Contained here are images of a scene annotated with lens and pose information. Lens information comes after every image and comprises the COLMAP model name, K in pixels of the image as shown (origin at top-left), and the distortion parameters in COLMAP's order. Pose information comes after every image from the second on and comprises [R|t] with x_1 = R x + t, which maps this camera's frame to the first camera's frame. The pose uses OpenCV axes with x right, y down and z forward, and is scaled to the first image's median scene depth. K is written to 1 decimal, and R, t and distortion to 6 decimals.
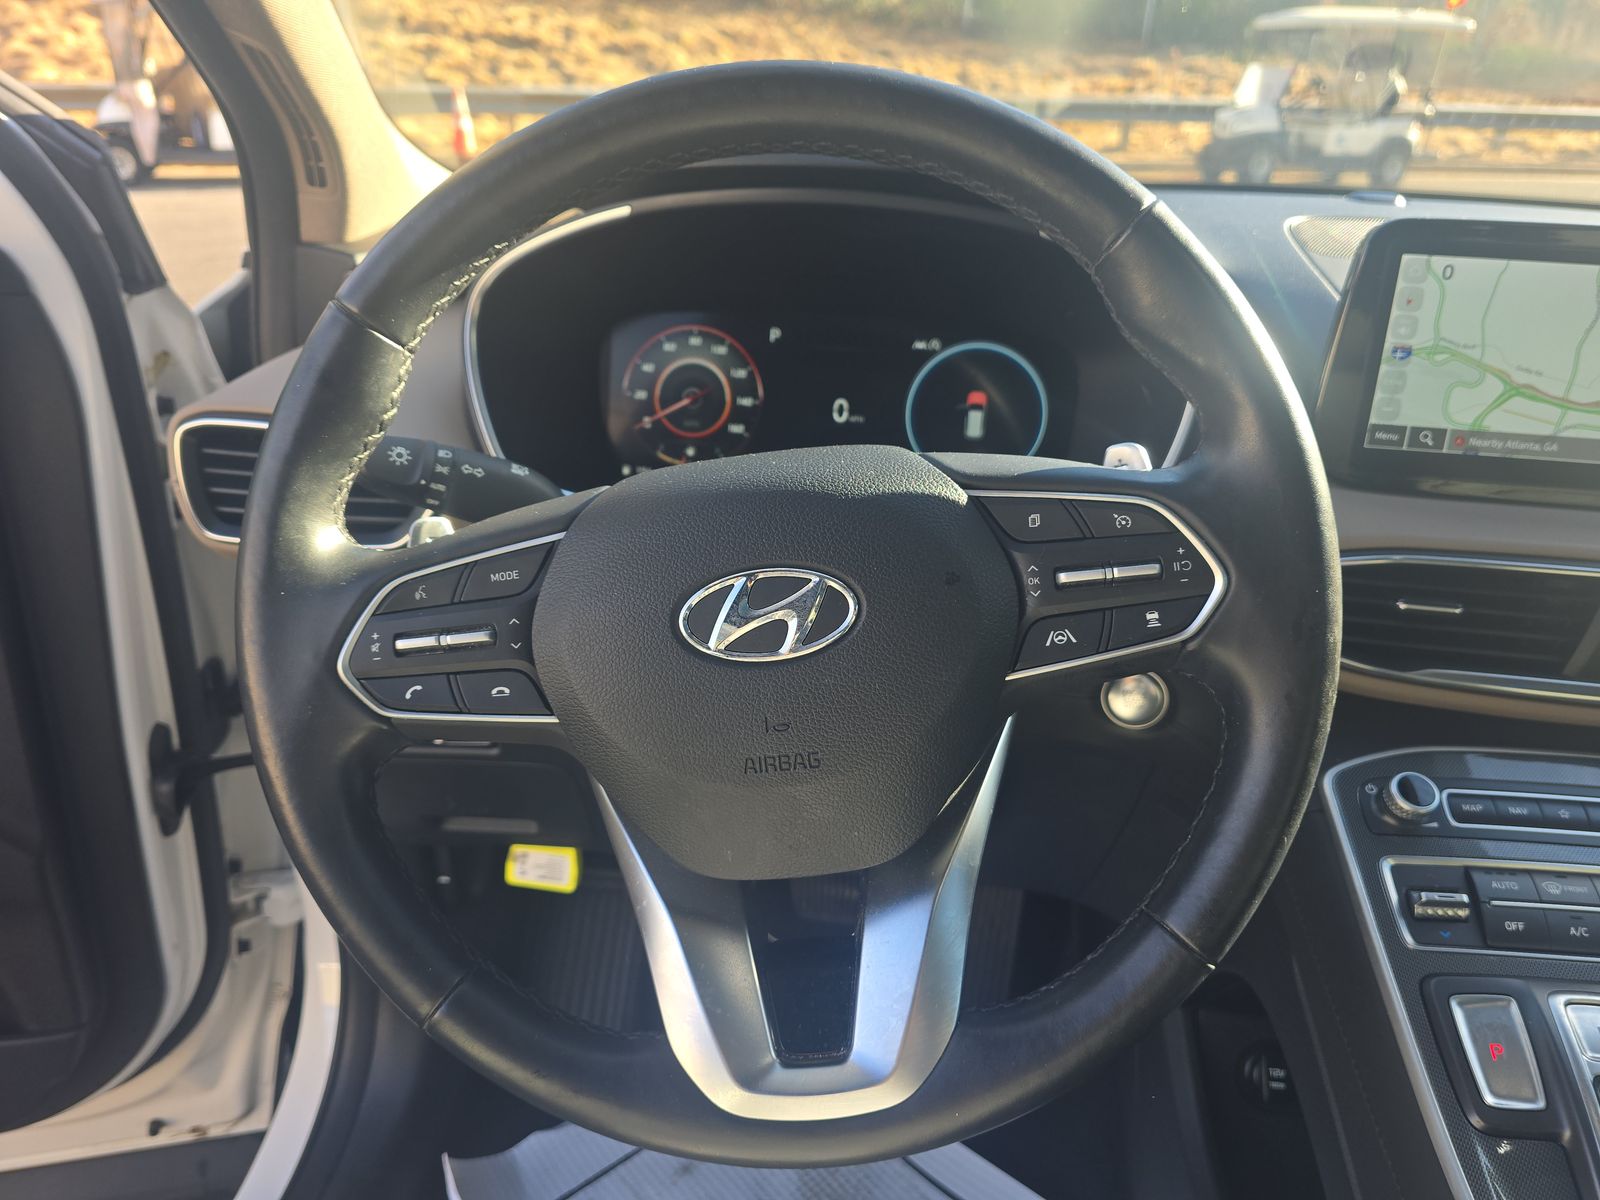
lens RADIAL K [[1085.6, 0, 786.5], [0, 1085.6, 605.0], [0, 0, 1]] dist [0.024950, -0.035703]
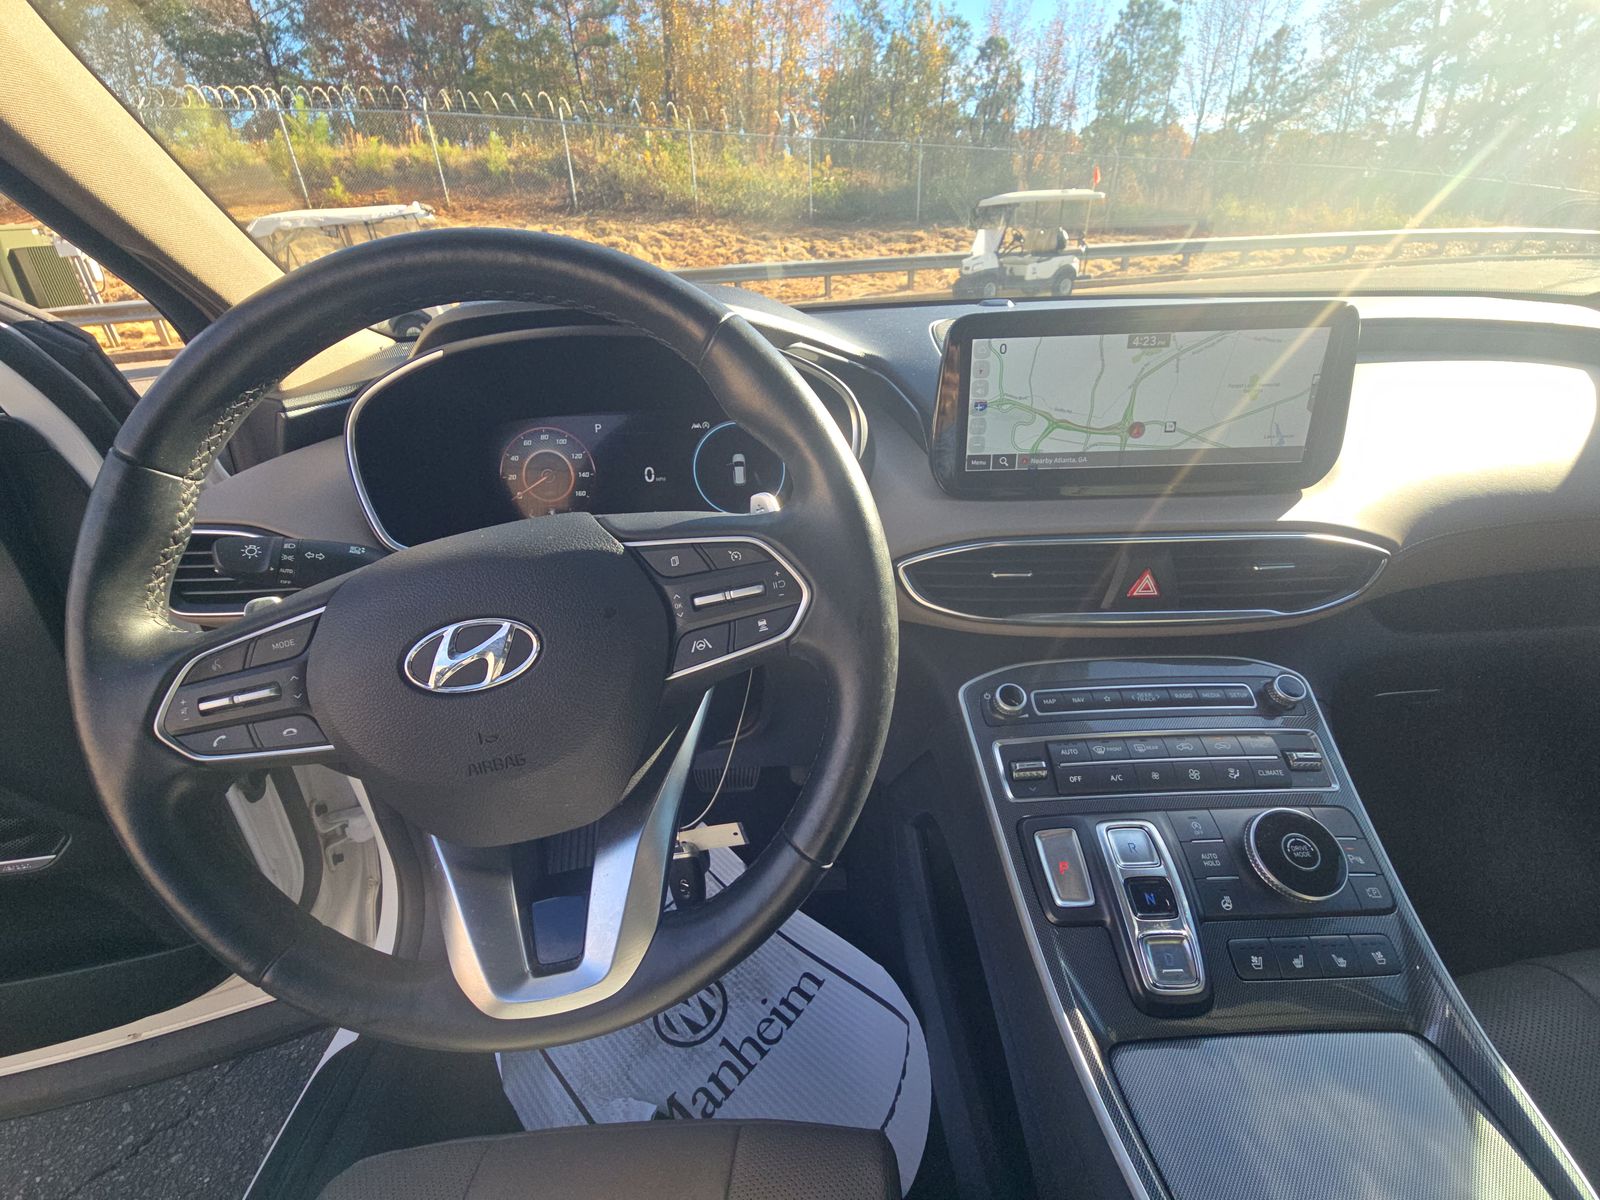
lens RADIAL K [[637.7, 0, 801.2], [0, 637.7, 604.9], [0, 0, 1]] dist [-0.001542, -0.001210]
pose [[0.991273, -0.112054, 0.069444, 0.230717], [0.108358, 0.992596, 0.054884, -0.035539], [-0.075079, -0.046880, 0.996075, 0.136202]]
